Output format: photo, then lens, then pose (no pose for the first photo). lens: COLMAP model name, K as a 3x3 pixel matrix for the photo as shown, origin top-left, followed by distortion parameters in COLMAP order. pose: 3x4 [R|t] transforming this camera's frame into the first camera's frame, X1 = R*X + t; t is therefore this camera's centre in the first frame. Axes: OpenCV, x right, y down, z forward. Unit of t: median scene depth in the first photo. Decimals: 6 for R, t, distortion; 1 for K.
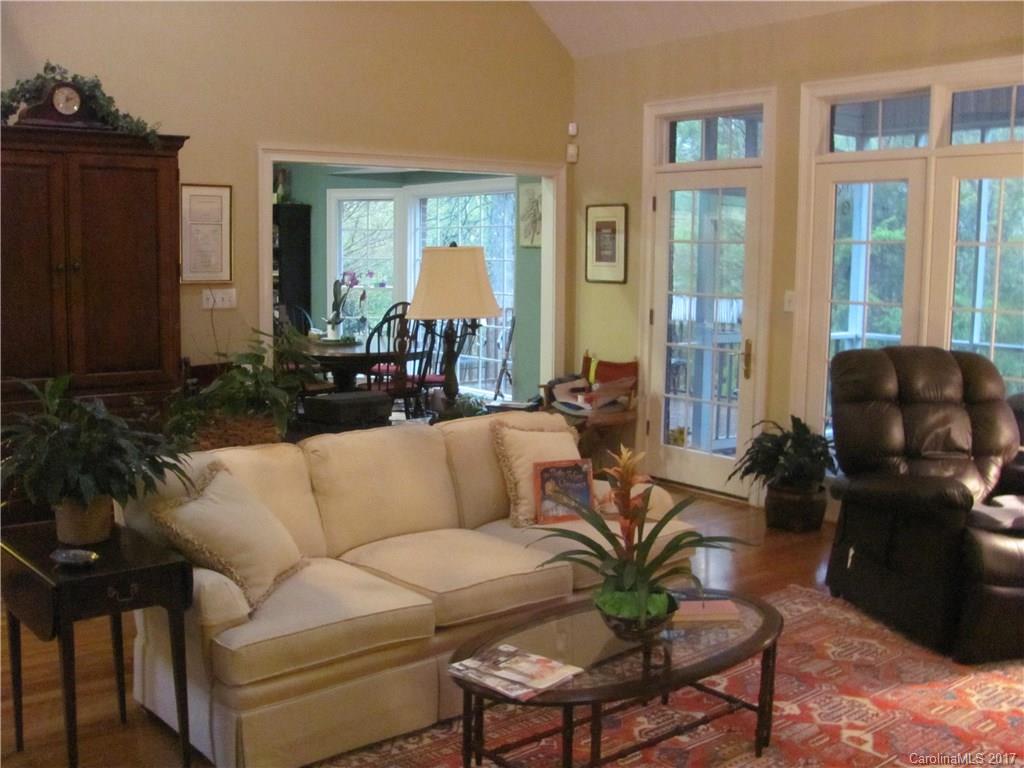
lens RADIAL K [[1073.6, 0, 512.0], [0, 1073.6, 384.0], [0, 0, 1]] dist [-0.222612, 0.273525]
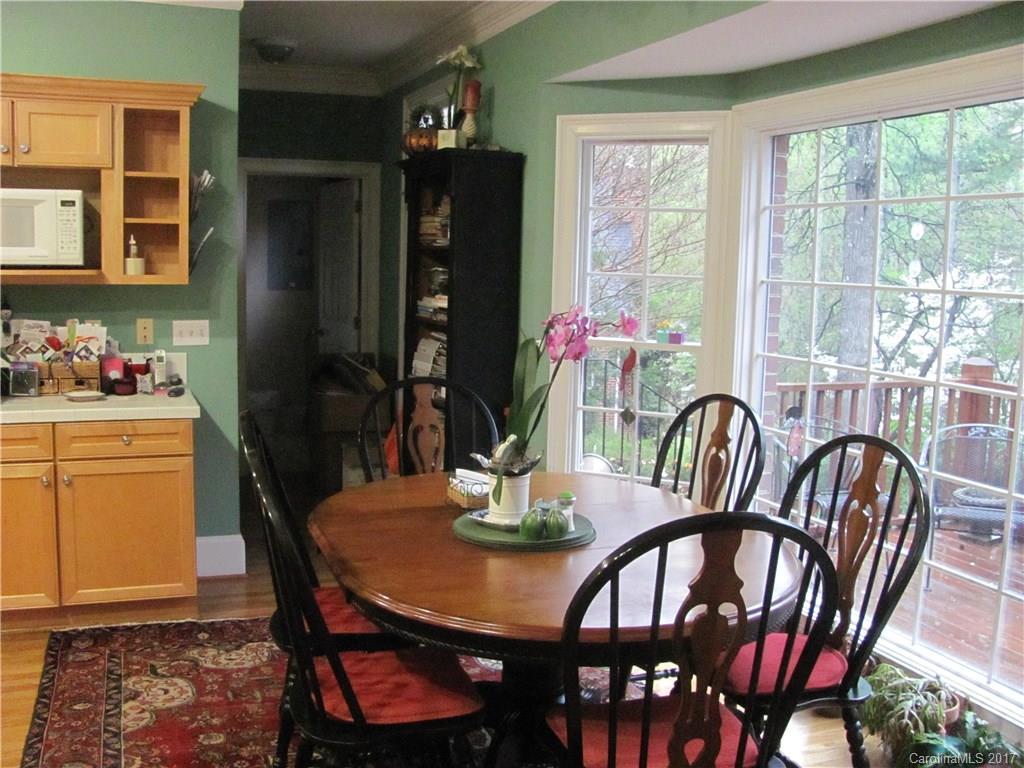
lens RADIAL K [[1073.6, 0, 512.0], [0, 1073.6, 384.0], [0, 0, 1]] dist [-0.222612, 0.273525]
pose [[0.955664, 0.047736, -0.290564, -0.059674], [-0.050842, 0.998702, -0.003144, -0.070681], [0.290037, 0.017777, 0.956850, 0.578601]]
